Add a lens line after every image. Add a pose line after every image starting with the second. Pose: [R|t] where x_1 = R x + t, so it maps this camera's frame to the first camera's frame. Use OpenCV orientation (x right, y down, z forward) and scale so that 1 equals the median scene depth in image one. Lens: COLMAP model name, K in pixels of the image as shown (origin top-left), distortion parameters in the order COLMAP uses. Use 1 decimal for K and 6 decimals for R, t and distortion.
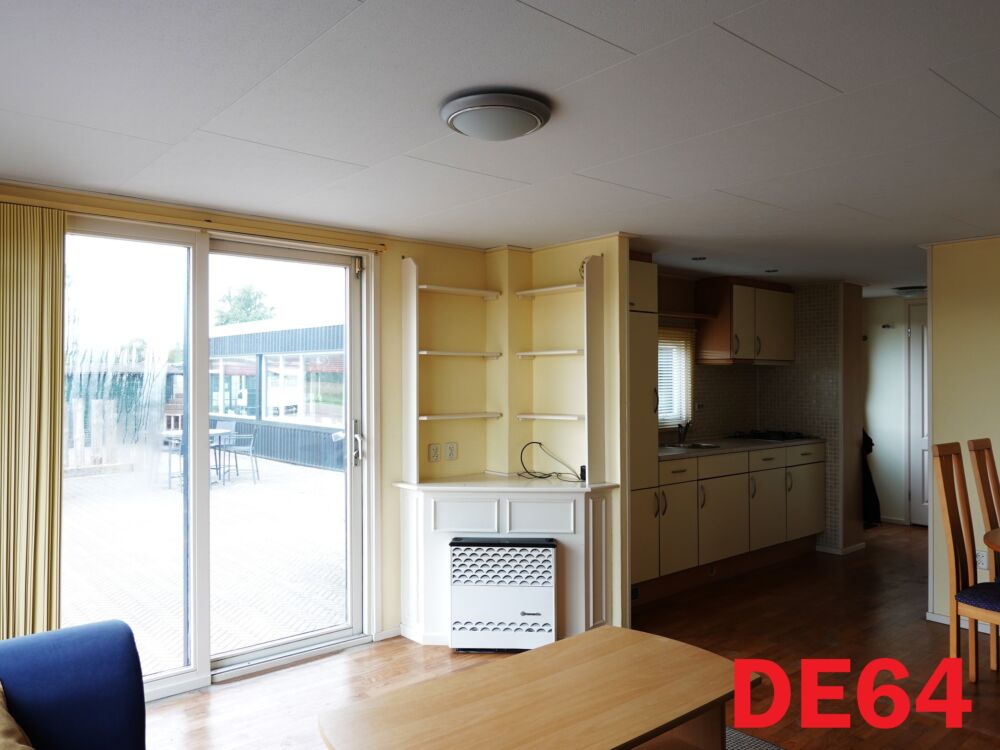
lens RADIAL K [[757.7, 0, 500.0], [0, 757.7, 375.0], [0, 0, 1]] dist [0.012756, 0.002694]
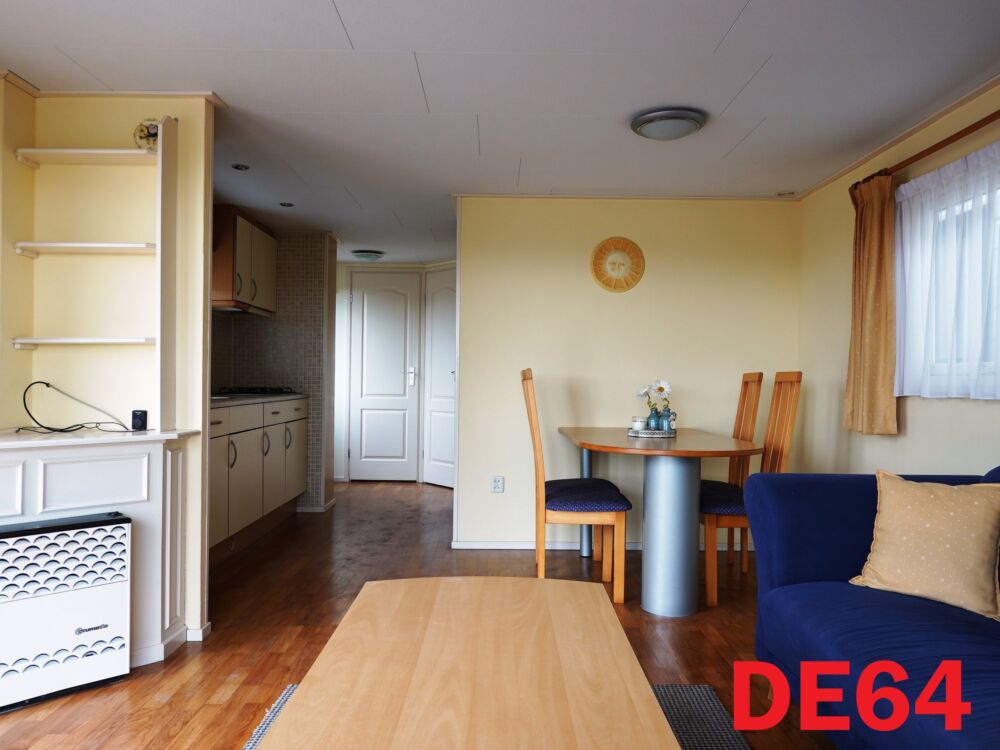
lens RADIAL K [[757.7, 0, 500.0], [0, 757.7, 375.0], [0, 0, 1]] dist [0.012756, 0.002694]
pose [[0.647485, 0.009878, 0.762014, -0.174167], [-0.013426, 0.999909, -0.001553, 0.067721], [-0.761960, -0.009225, 0.647559, 0.225755]]
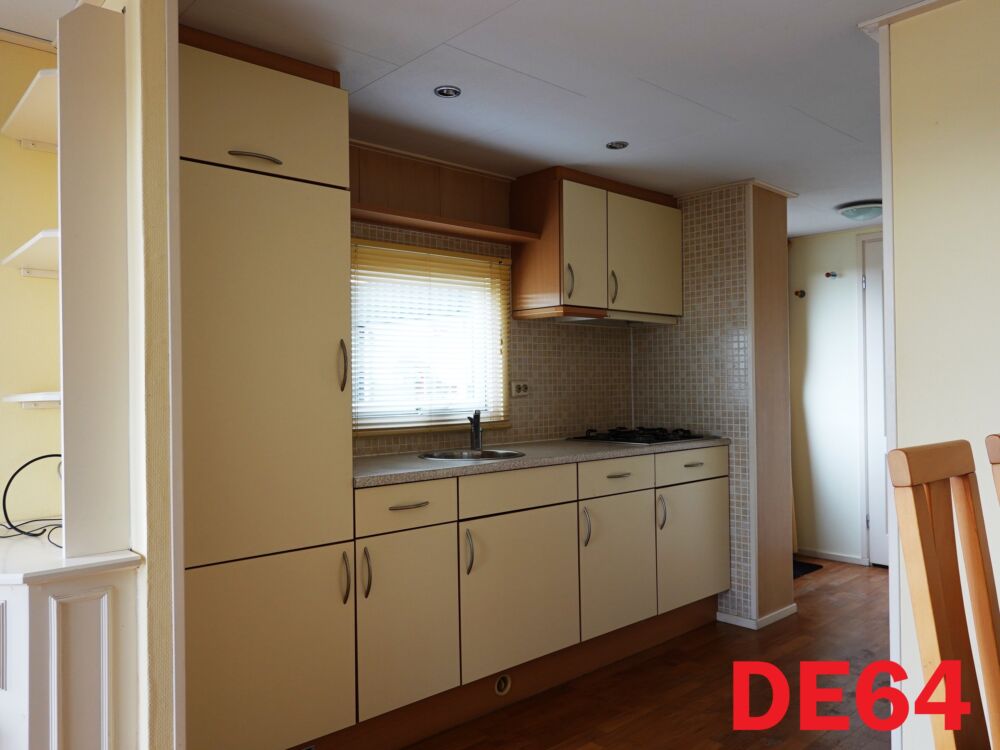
lens RADIAL K [[757.7, 0, 500.0], [0, 757.7, 375.0], [0, 0, 1]] dist [0.012756, 0.002694]
pose [[0.999458, -0.010556, 0.031179, 0.262547], [0.010819, 0.999907, -0.008289, 0.040756], [-0.031089, 0.008622, 0.999479, 0.456044]]
